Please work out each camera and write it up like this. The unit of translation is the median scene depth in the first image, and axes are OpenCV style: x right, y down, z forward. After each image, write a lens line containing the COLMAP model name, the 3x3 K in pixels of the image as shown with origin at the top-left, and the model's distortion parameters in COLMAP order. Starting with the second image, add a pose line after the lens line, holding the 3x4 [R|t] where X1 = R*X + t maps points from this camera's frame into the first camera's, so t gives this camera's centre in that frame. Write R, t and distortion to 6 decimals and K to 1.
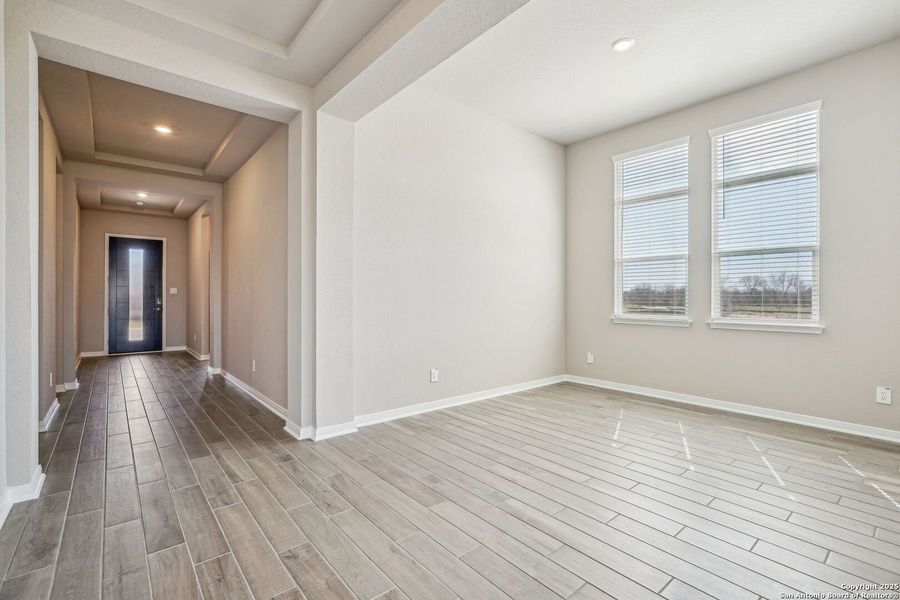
lens RADIAL K [[416.5, 0, 452.5], [0, 416.5, 296.9], [0, 0, 1]] dist [-0.002936, 0.000594]
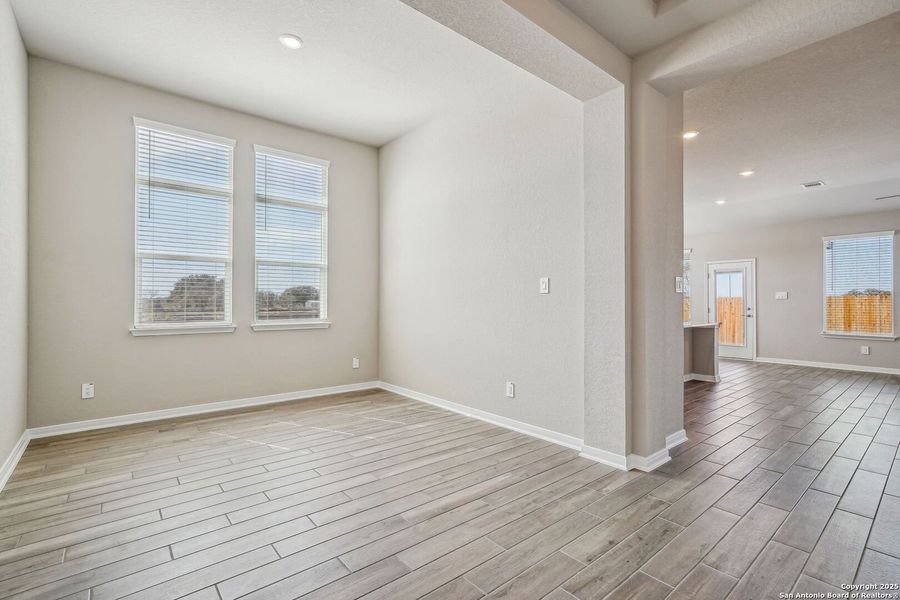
lens RADIAL K [[416.8, 0, 456.6], [0, 416.8, 301.8], [0, 0, 1]] dist [0.000193, 0.000526]
pose [[-0.002839, -0.001274, 0.999995, -0.447312], [0.002150, 0.999997, 0.001280, 0.000504], [-0.999994, 0.002154, -0.002837, 0.487828]]
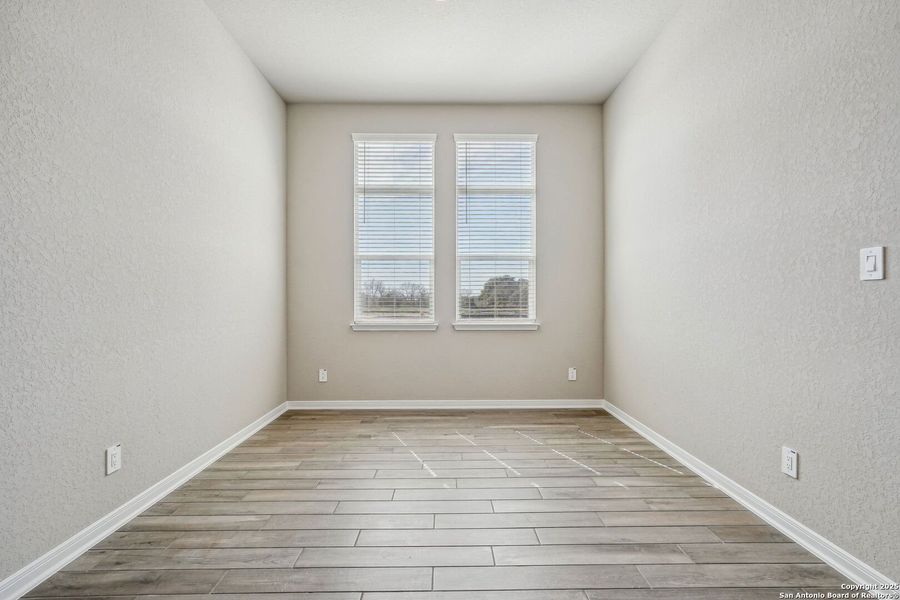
lens RADIAL K [[416.5, 0, 452.5], [0, 416.5, 296.9], [0, 0, 1]] dist [-0.002936, 0.000594]
pose [[0.632922, 0.002860, 0.774210, -0.167115], [0.004723, 0.999960, -0.007555, 0.002264], [-0.774201, 0.008439, 0.632883, 0.366252]]
